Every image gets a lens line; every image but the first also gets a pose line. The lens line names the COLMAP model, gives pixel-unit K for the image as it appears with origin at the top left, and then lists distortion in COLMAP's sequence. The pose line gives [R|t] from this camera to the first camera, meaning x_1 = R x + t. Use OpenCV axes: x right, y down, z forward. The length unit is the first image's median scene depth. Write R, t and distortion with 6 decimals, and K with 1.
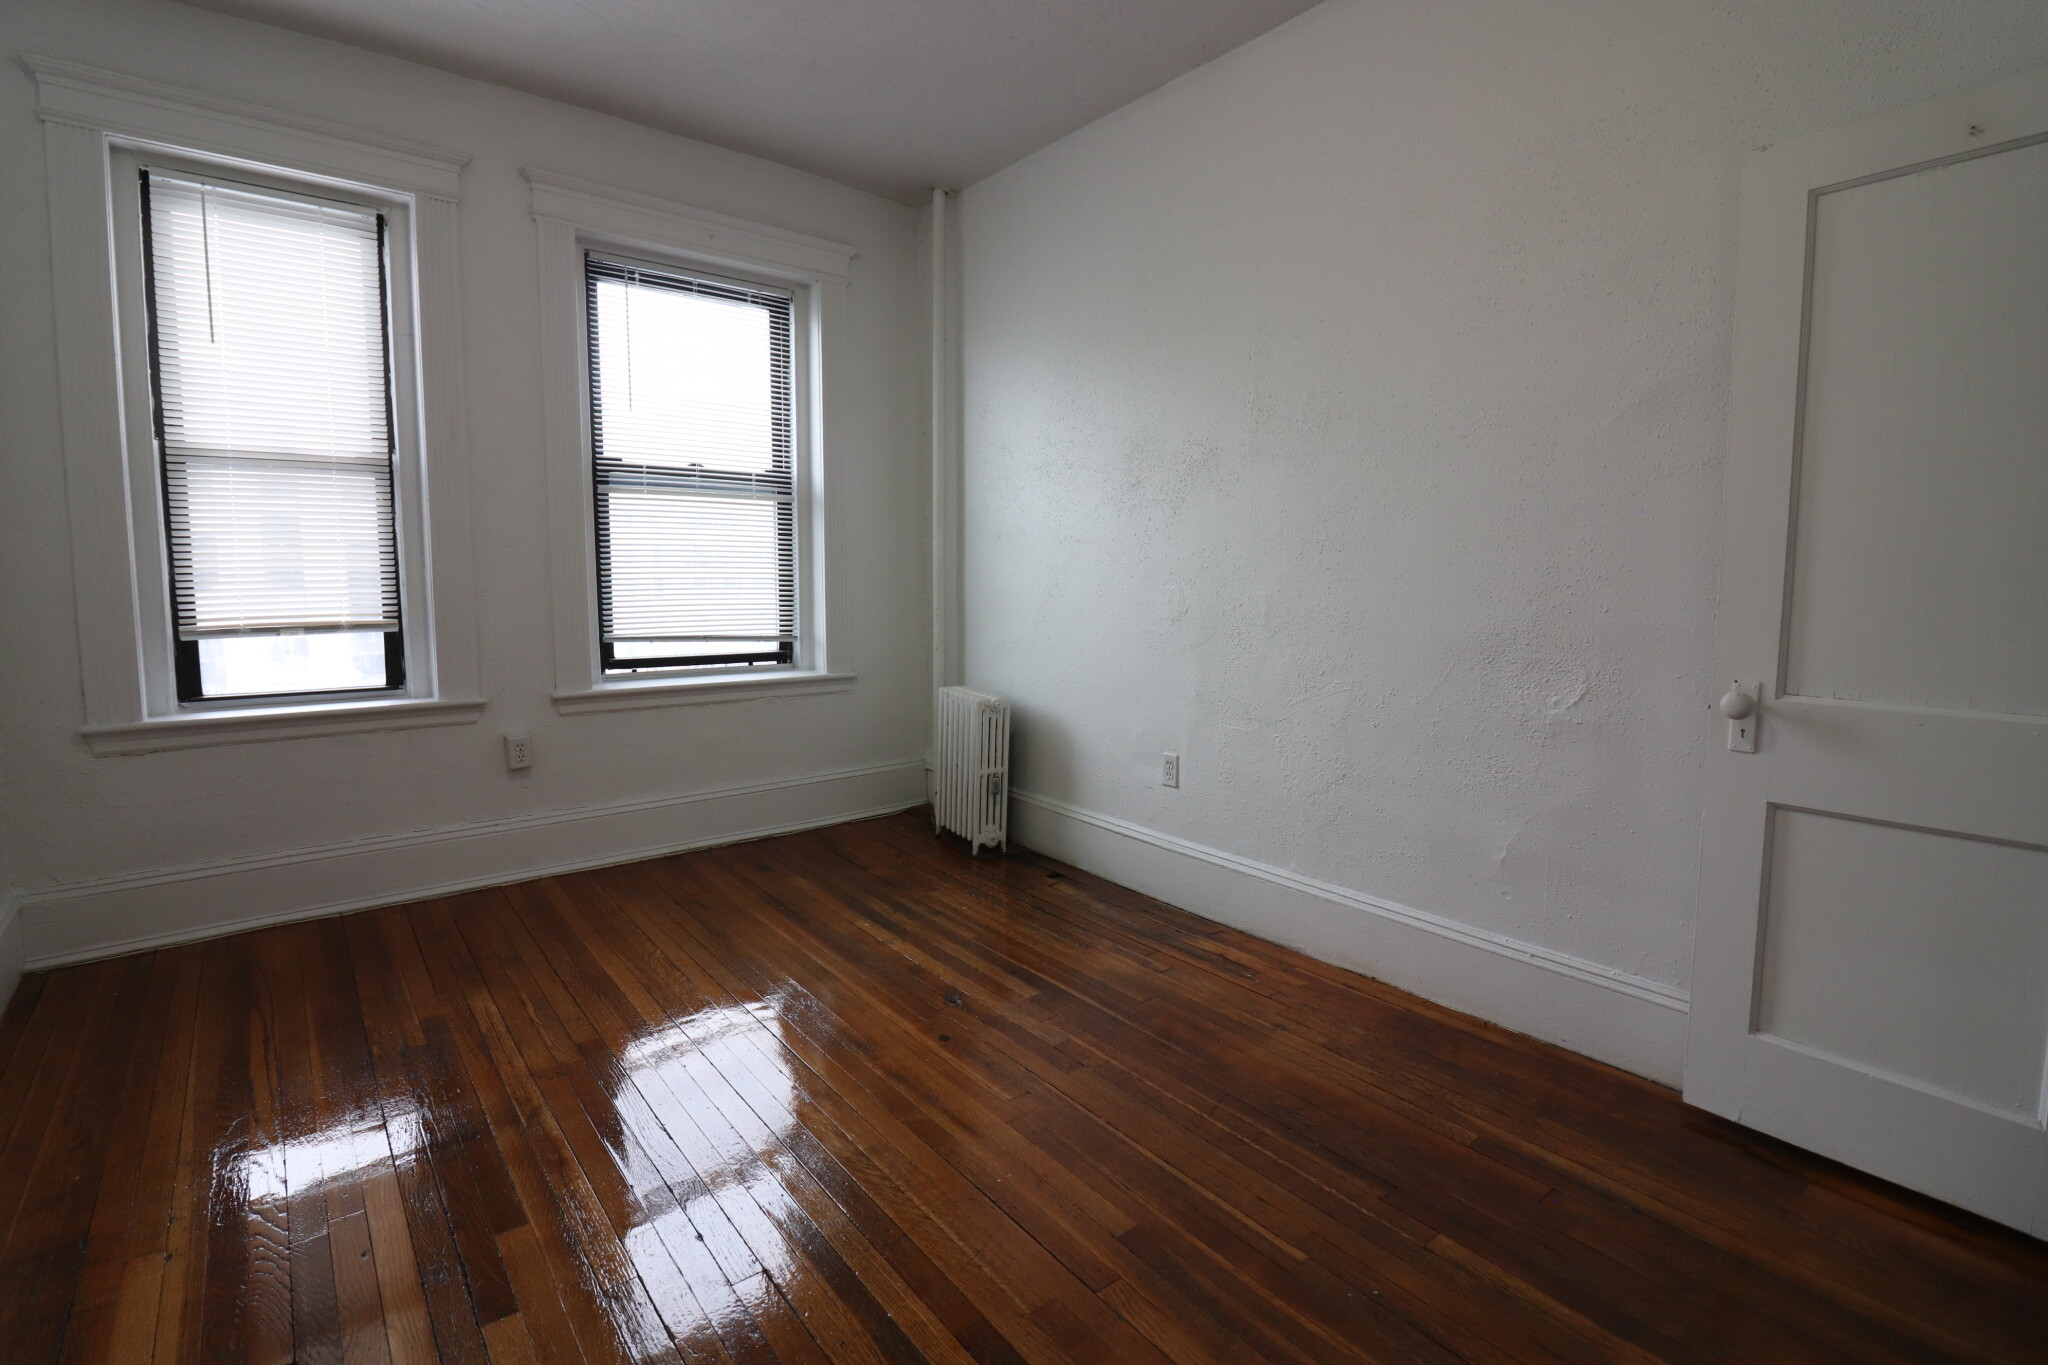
lens RADIAL K [[969.0, 0, 1022.5], [0, 969.0, 668.7], [0, 0, 1]] dist [-0.000621, -0.019264]
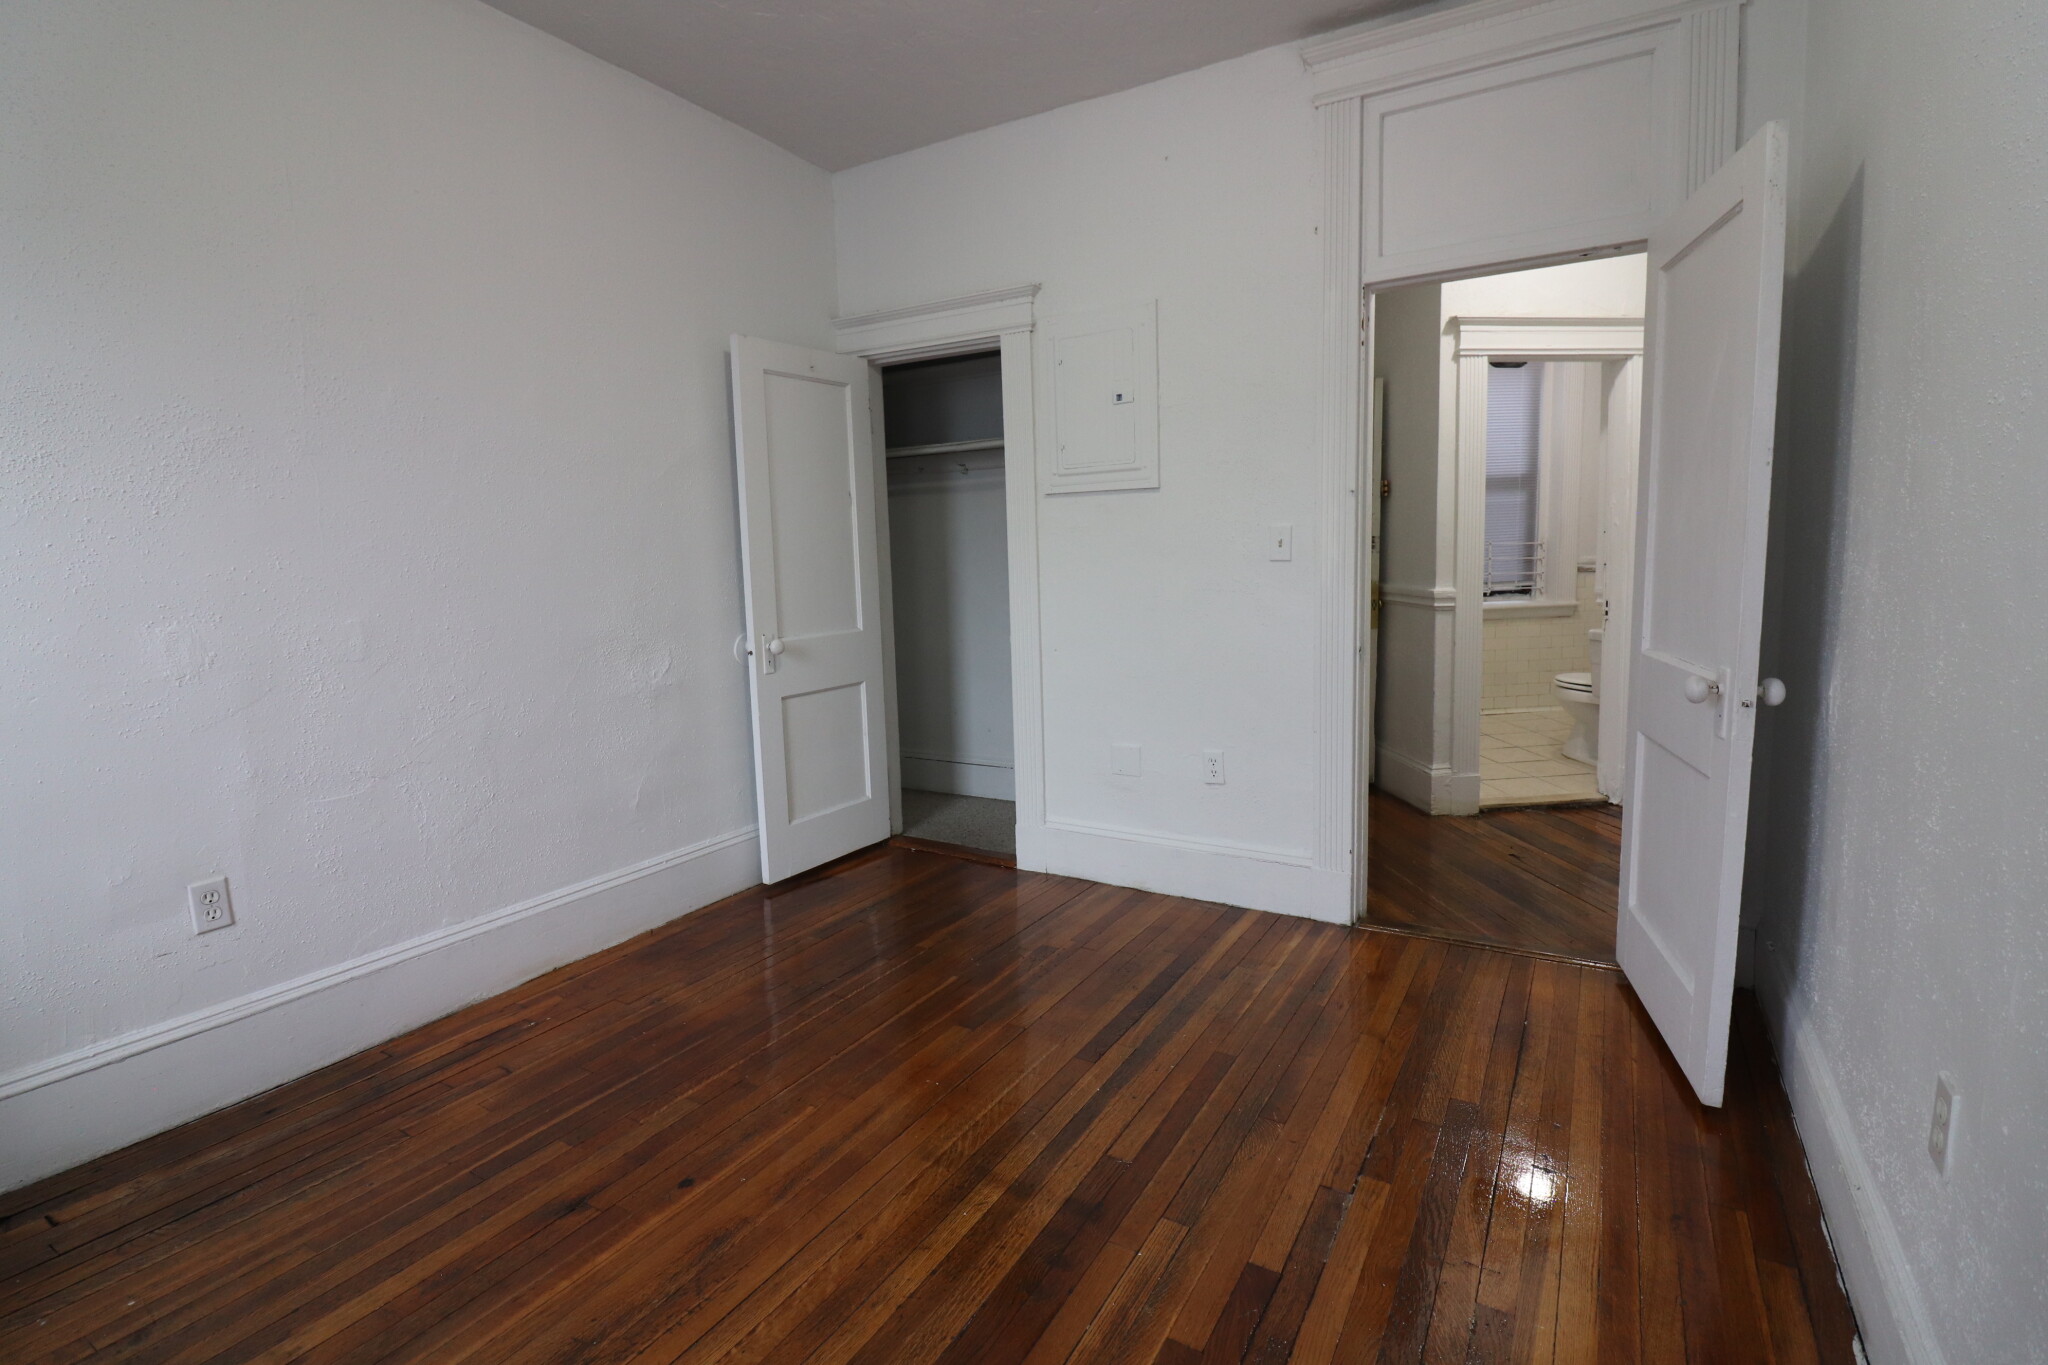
lens RADIAL K [[969.0, 0, 1022.5], [0, 969.0, 668.7], [0, 0, 1]] dist [-0.000621, -0.019264]
pose [[-0.369798, -0.104764, 0.923187, -0.780820], [0.121170, 0.979699, 0.159714, -0.110377], [-0.921177, 0.170924, -0.349596, 0.856909]]
